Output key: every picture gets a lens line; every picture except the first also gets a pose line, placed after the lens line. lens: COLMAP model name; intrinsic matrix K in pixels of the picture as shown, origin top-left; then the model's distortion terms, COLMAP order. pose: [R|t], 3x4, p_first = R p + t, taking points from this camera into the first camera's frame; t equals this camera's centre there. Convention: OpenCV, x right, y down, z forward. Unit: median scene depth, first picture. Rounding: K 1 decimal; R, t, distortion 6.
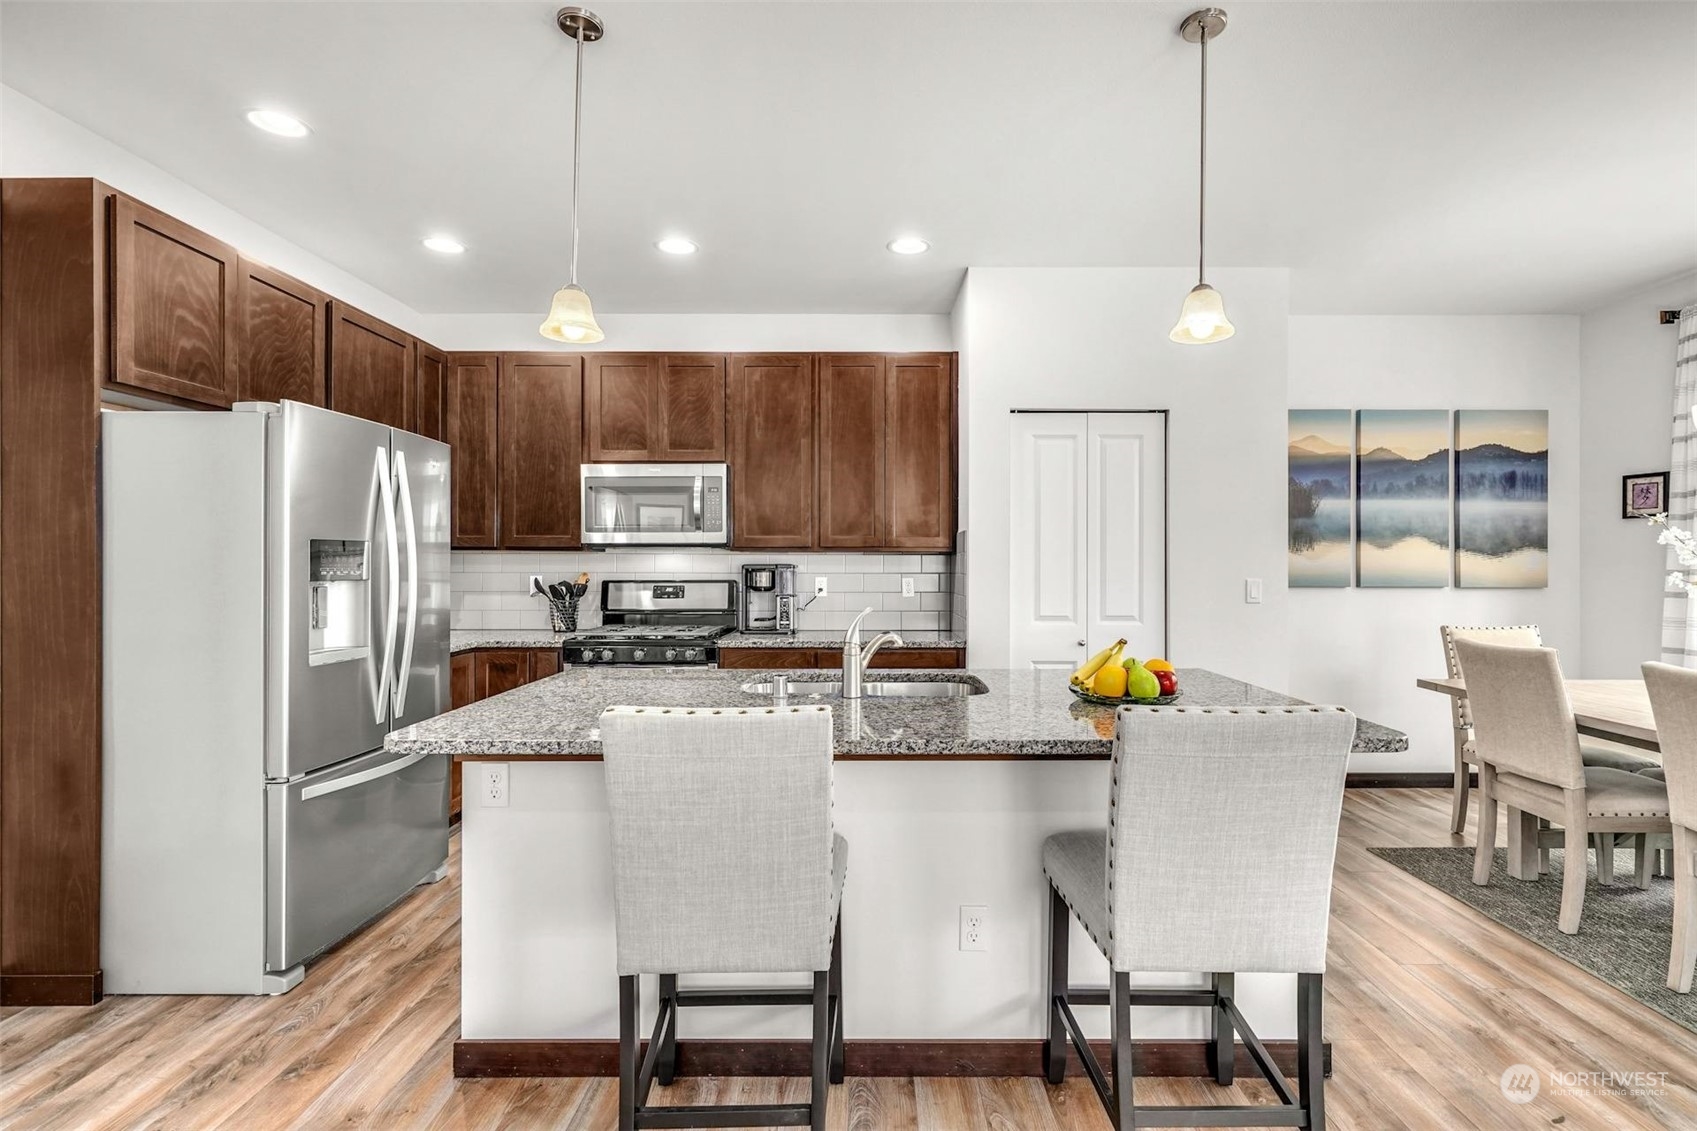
lens RADIAL K [[786.1, 0, 856.3], [0, 786.1, 566.7], [0, 0, 1]] dist [0.001477, -0.000011]
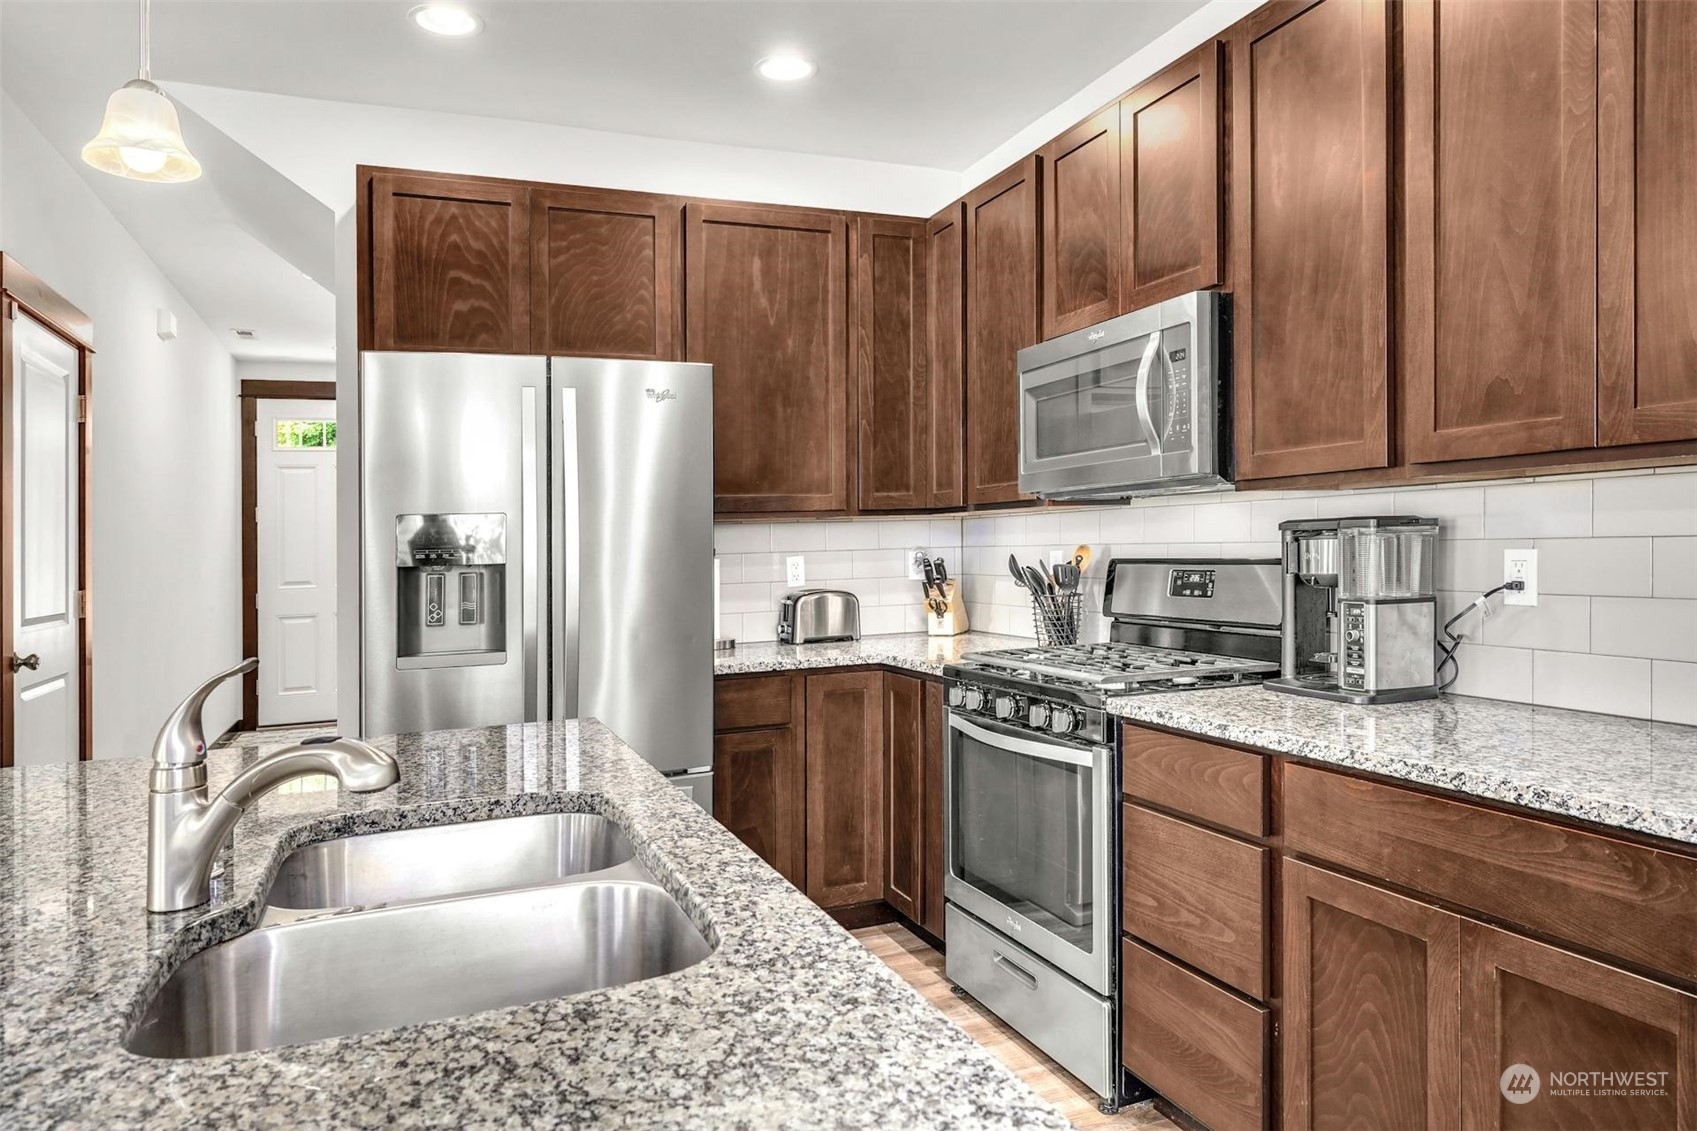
lens RADIAL K [[1073.6, 0, 850.6], [0, 1073.6, 532.4], [0, 0, 1]] dist [0.000727, 0.000234]
pose [[0.387056, -0.020829, -0.921821, 0.307059], [0.024672, 0.999621, -0.012228, 0.004566], [0.921726, -0.018010, 0.387423, 0.604735]]
